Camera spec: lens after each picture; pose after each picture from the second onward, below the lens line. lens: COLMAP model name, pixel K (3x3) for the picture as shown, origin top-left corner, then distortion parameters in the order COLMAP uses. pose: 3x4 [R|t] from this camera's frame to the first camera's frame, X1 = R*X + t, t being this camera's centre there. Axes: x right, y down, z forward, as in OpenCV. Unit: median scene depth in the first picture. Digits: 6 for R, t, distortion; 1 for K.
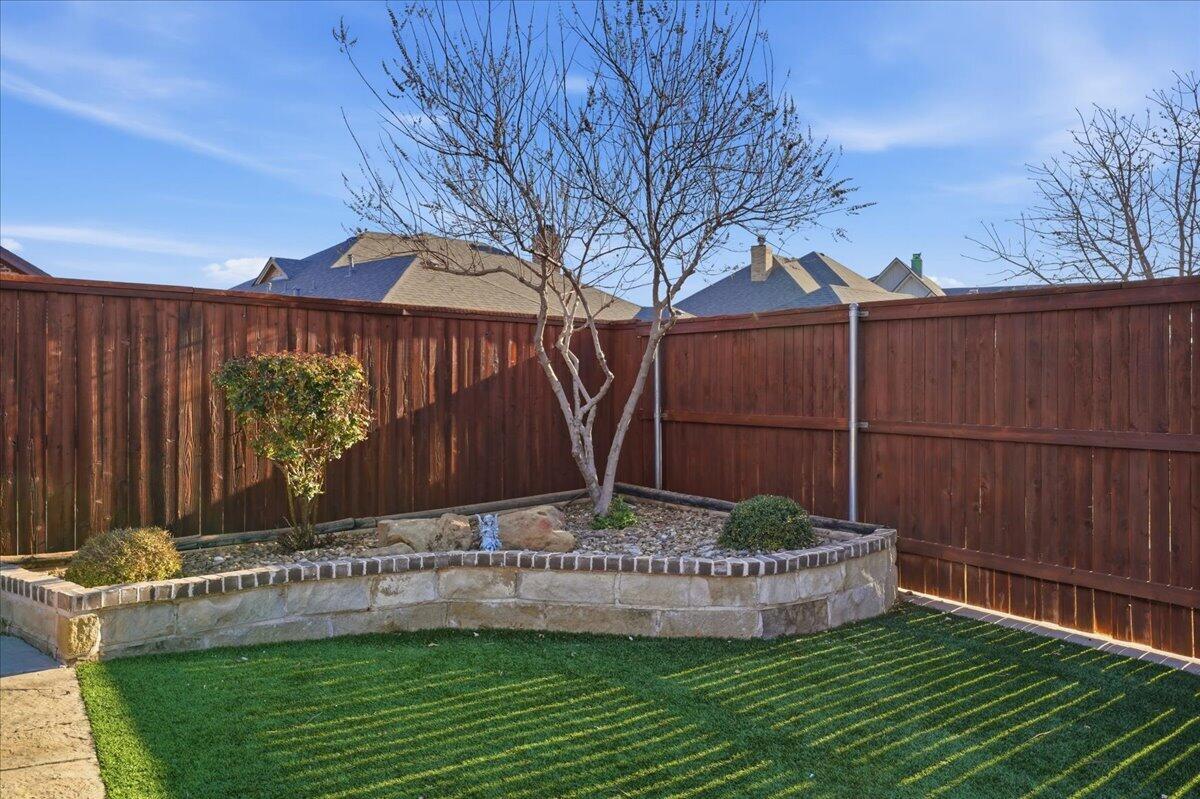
lens RADIAL K [[965.9, 0, 599.2], [0, 965.9, 393.4], [0, 0, 1]] dist [-0.005751, 0.004194]
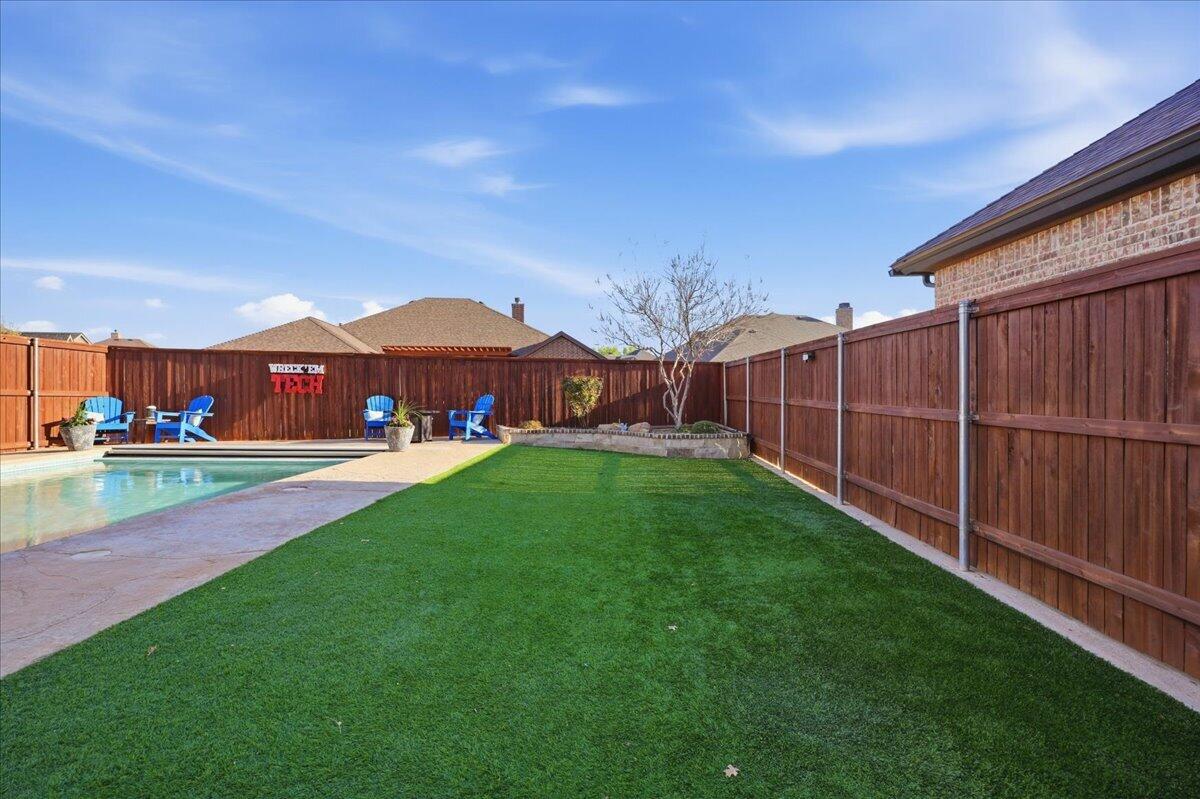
lens RADIAL K [[555.1, 0, 600.5], [0, 555.1, 392.2], [0, 0, 1]] dist [0.000862, 0.000279]
pose [[0.829028, 0.002692, -0.559201, 0.765499], [-0.009265, 0.999917, -0.008921, 0.029537], [0.559131, 0.012576, 0.828984, -0.553678]]
